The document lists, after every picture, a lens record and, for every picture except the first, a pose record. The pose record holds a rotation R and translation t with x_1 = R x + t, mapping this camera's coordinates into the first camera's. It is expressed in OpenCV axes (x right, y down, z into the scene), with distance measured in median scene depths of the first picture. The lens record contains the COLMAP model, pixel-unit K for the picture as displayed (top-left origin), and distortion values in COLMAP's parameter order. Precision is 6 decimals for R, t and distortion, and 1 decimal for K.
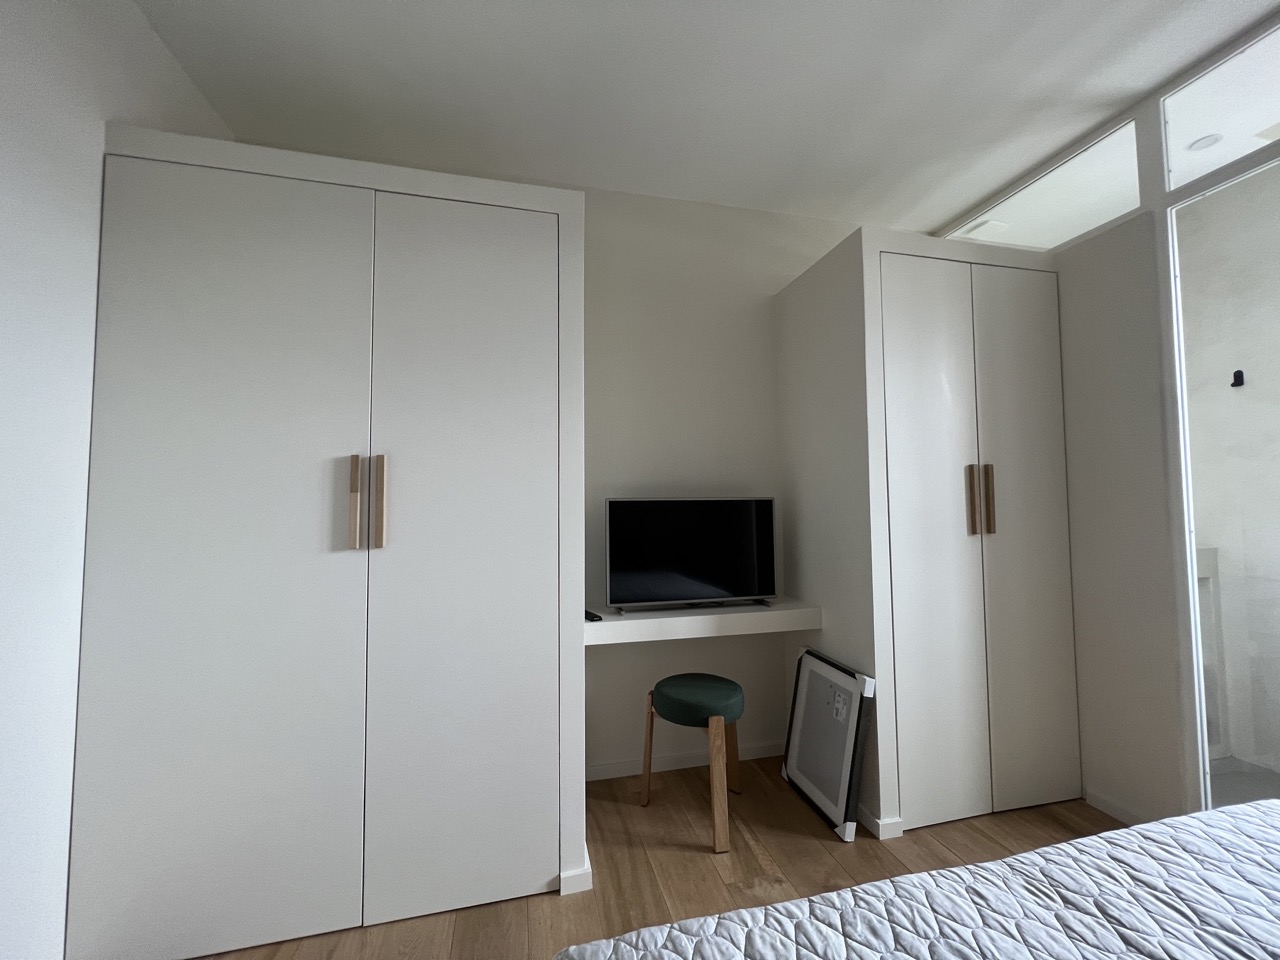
lens RADIAL K [[514.0, 0, 639.2], [0, 514.0, 479.4], [0, 0, 1]] dist [-0.005878, 0.001401]
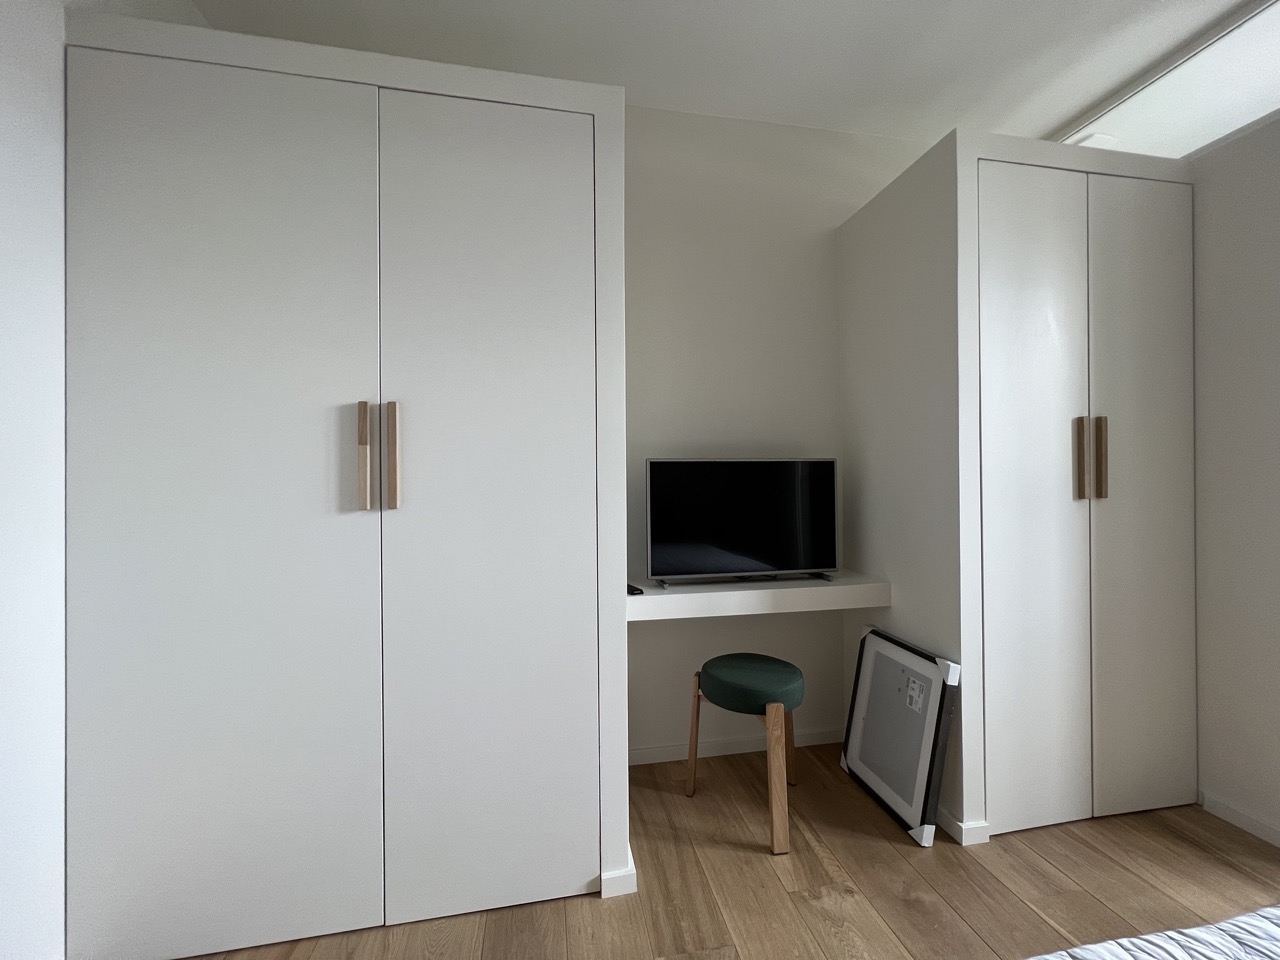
lens RADIAL K [[514.0, 0, 642.3], [0, 514.0, 478.4], [0, 0, 1]] dist [-0.005878, 0.001401]
pose [[0.998797, 0.000658, -0.049032, -0.034403], [0.001628, 0.998914, 0.046568, 0.034165], [0.049009, -0.046592, 0.997711, 0.126597]]
